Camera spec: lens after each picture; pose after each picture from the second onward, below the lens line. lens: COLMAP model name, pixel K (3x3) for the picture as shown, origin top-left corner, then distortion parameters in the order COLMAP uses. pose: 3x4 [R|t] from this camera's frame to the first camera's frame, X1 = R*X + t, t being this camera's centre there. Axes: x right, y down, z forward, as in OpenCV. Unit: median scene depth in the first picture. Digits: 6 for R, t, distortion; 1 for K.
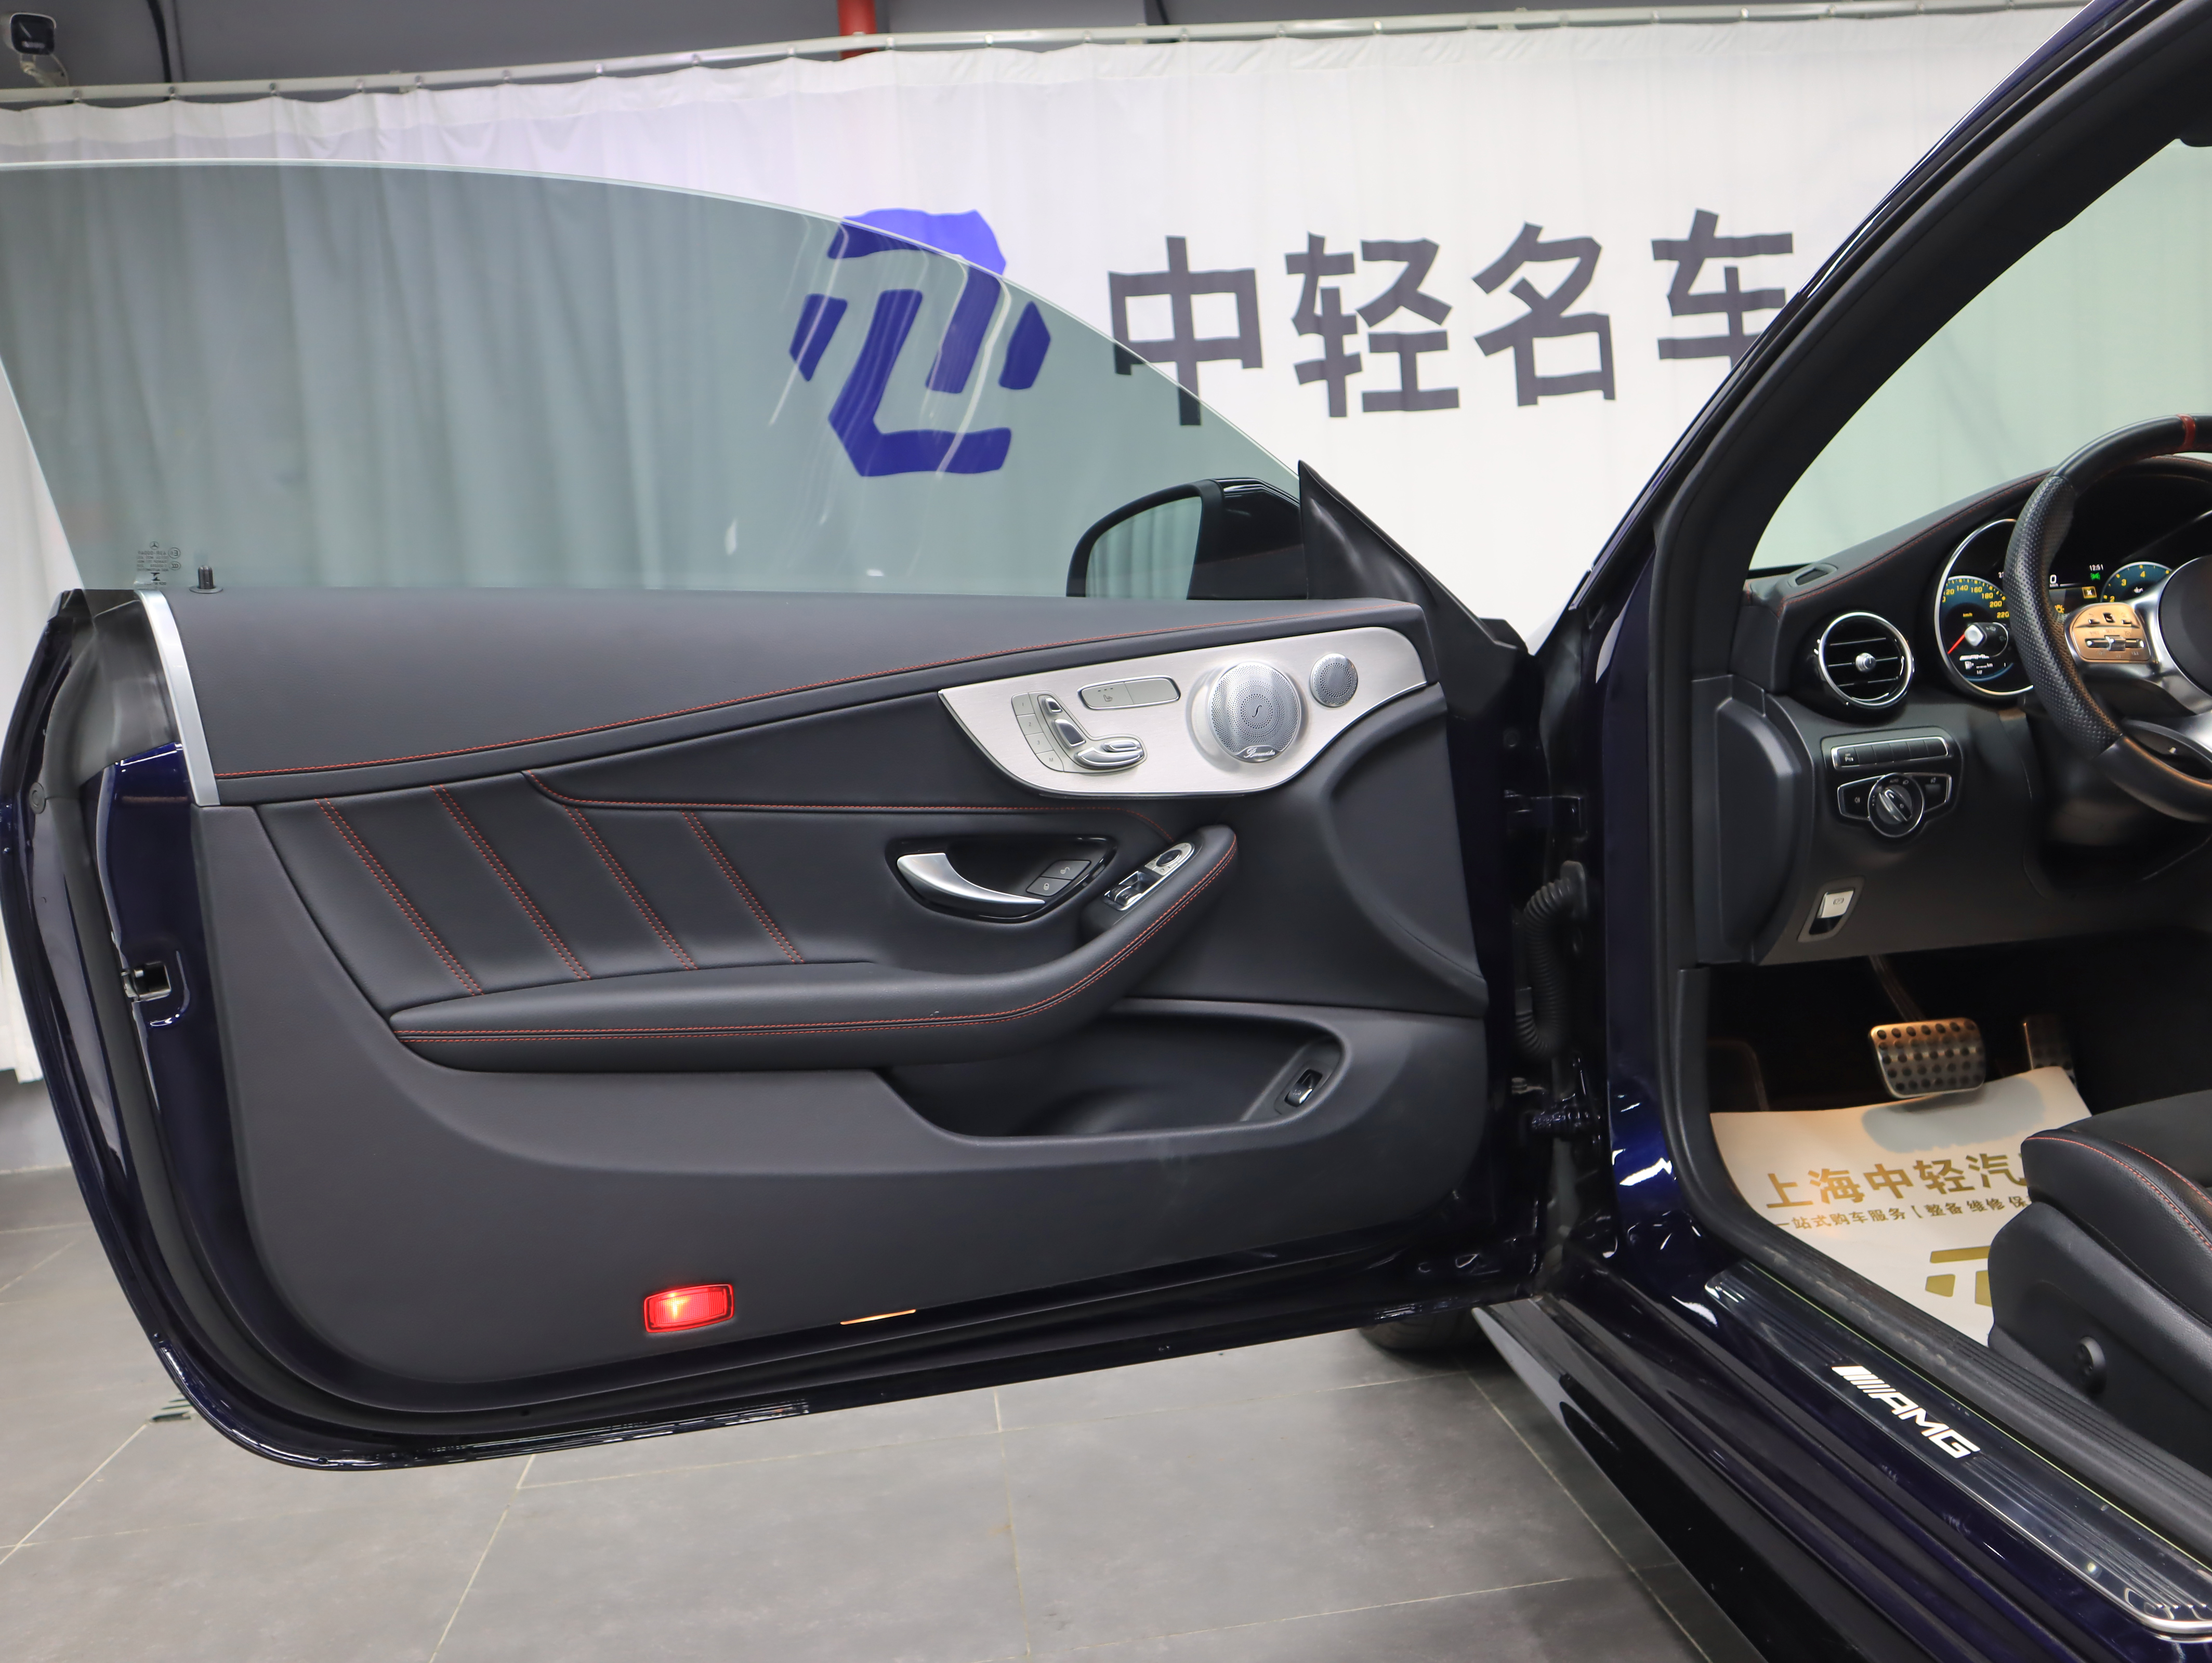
lens RADIAL K [[1397.3, 0, 1106.0], [0, 1397.3, 831.5], [0, 0, 1]] dist [-0.001697, -0.000079]
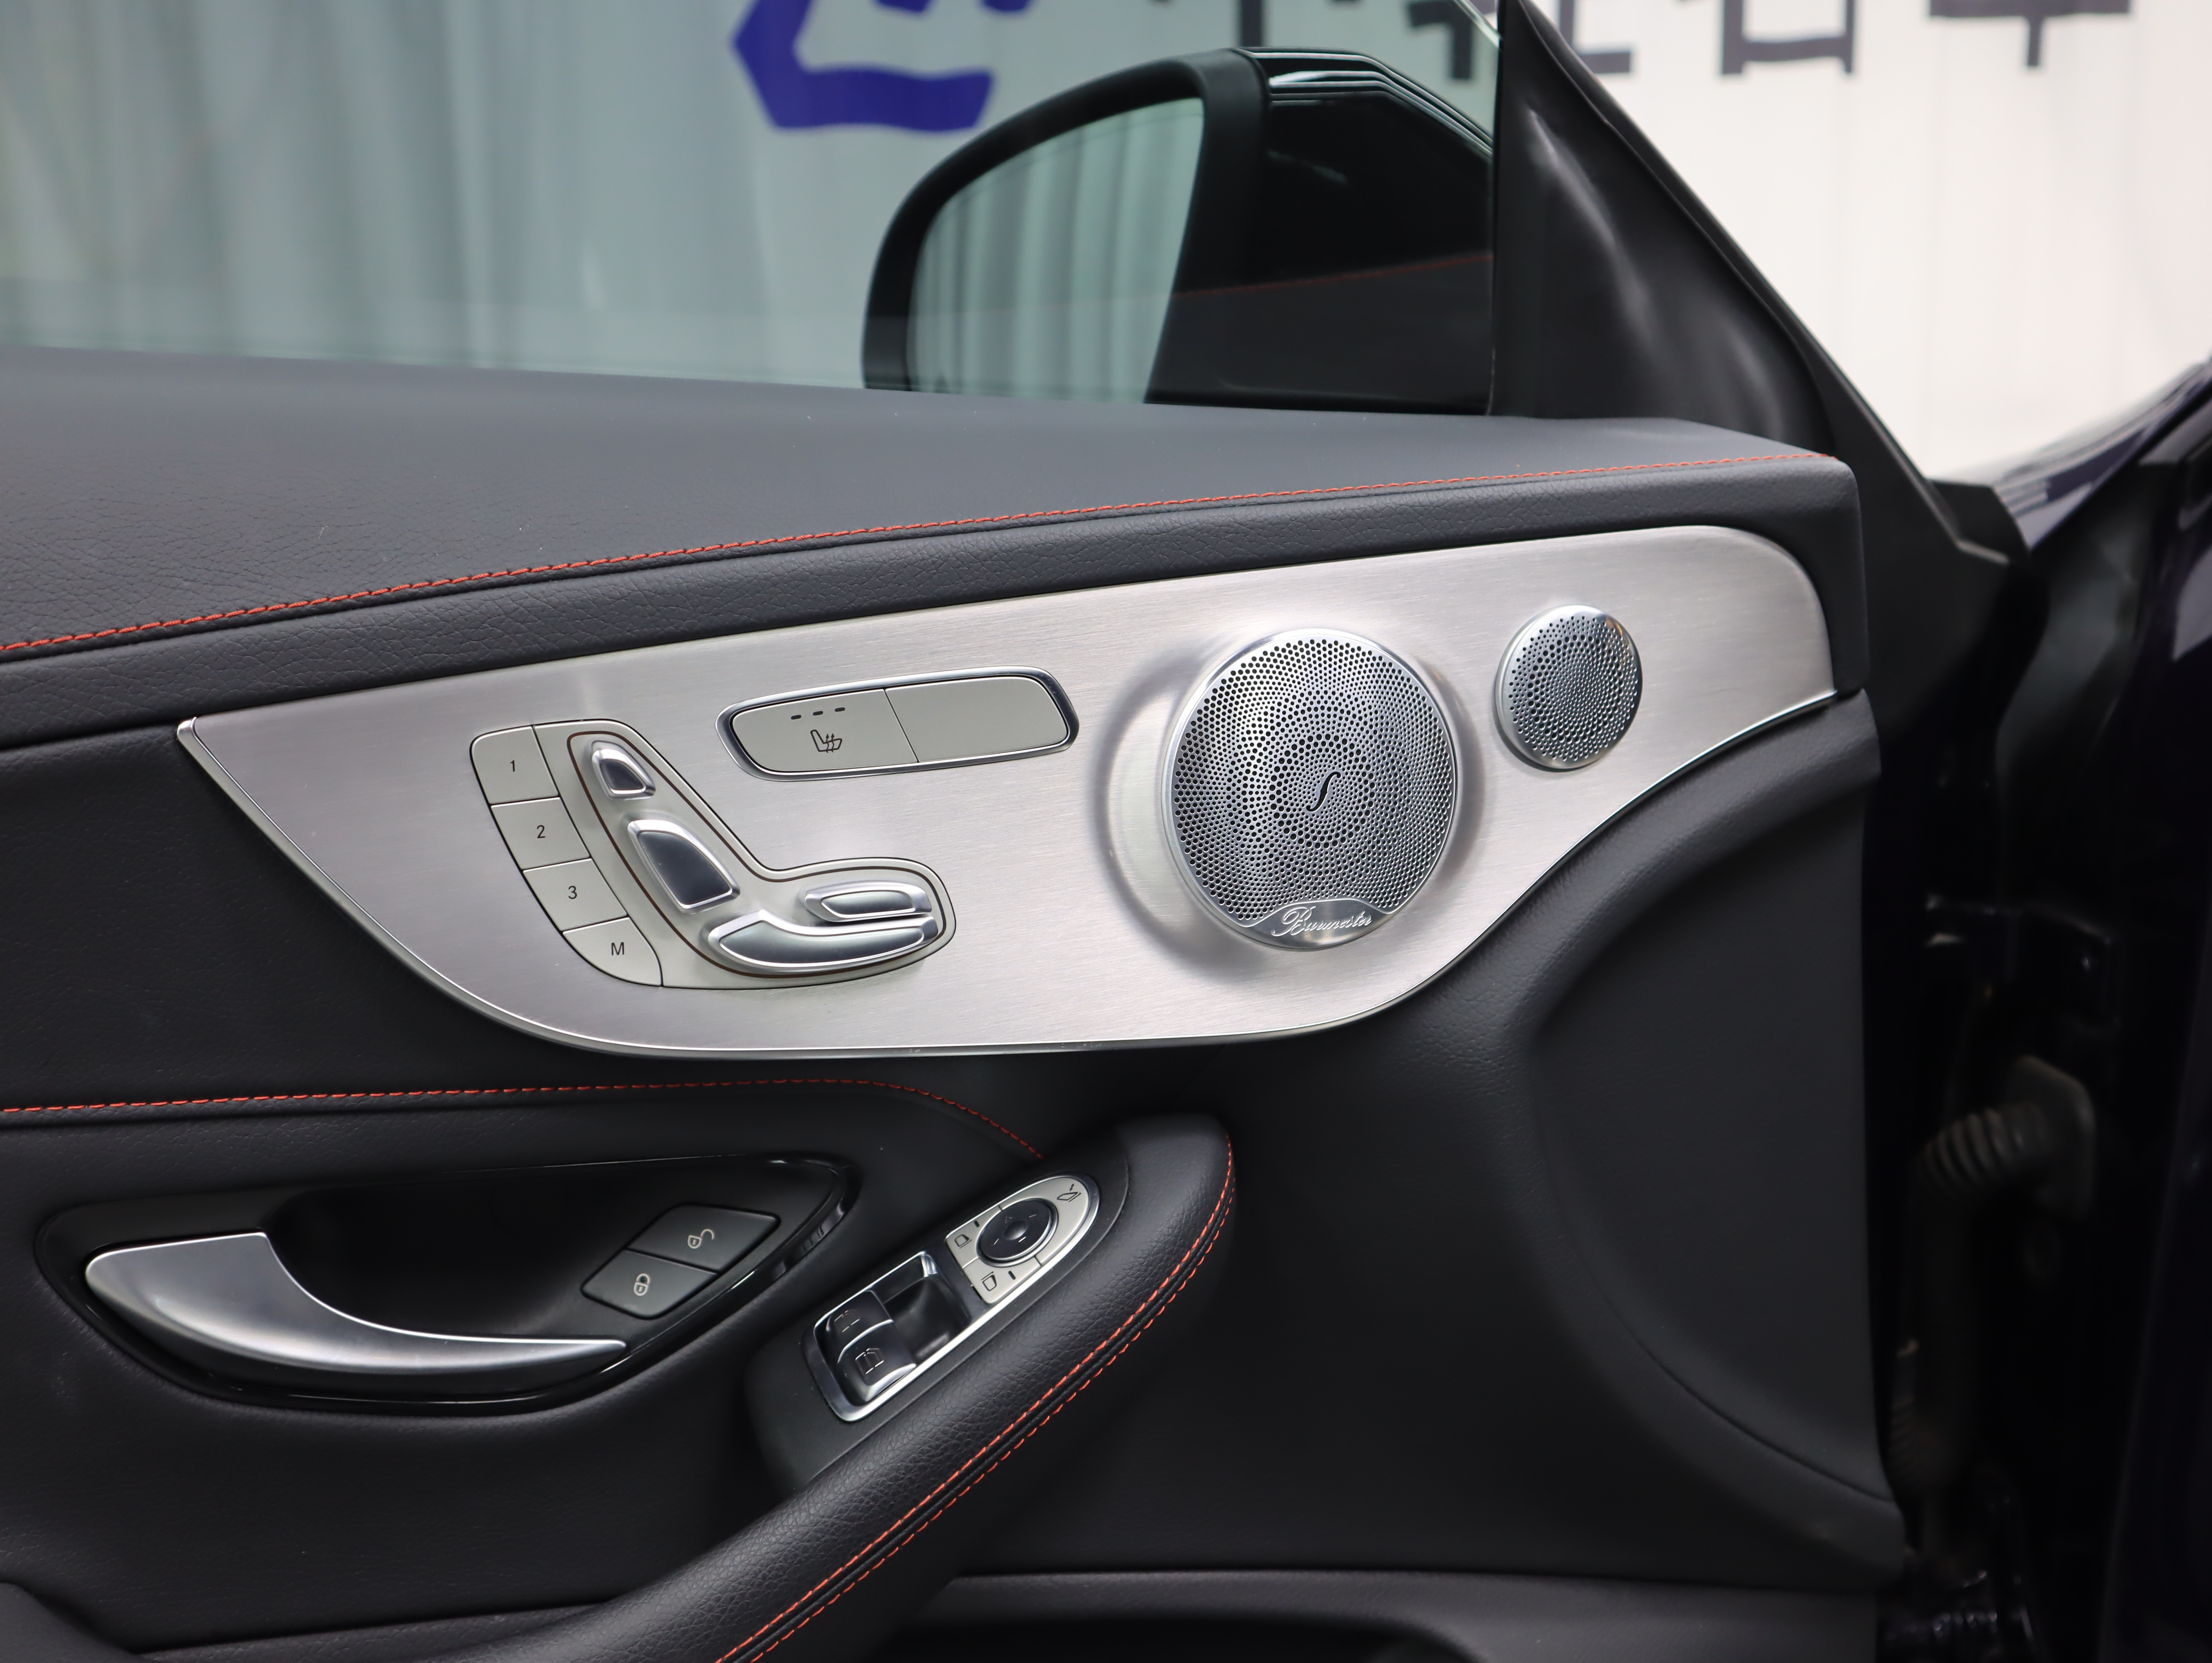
lens RADIAL K [[1397.3, 0, 1106.0], [0, 1397.3, 831.5], [0, 0, 1]] dist [-0.001697, -0.000079]
pose [[0.997460, 0.050366, -0.050372, 0.075442], [-0.042353, 0.987910, 0.149132, -0.119850], [0.057275, -0.146619, 0.987533, 0.678572]]
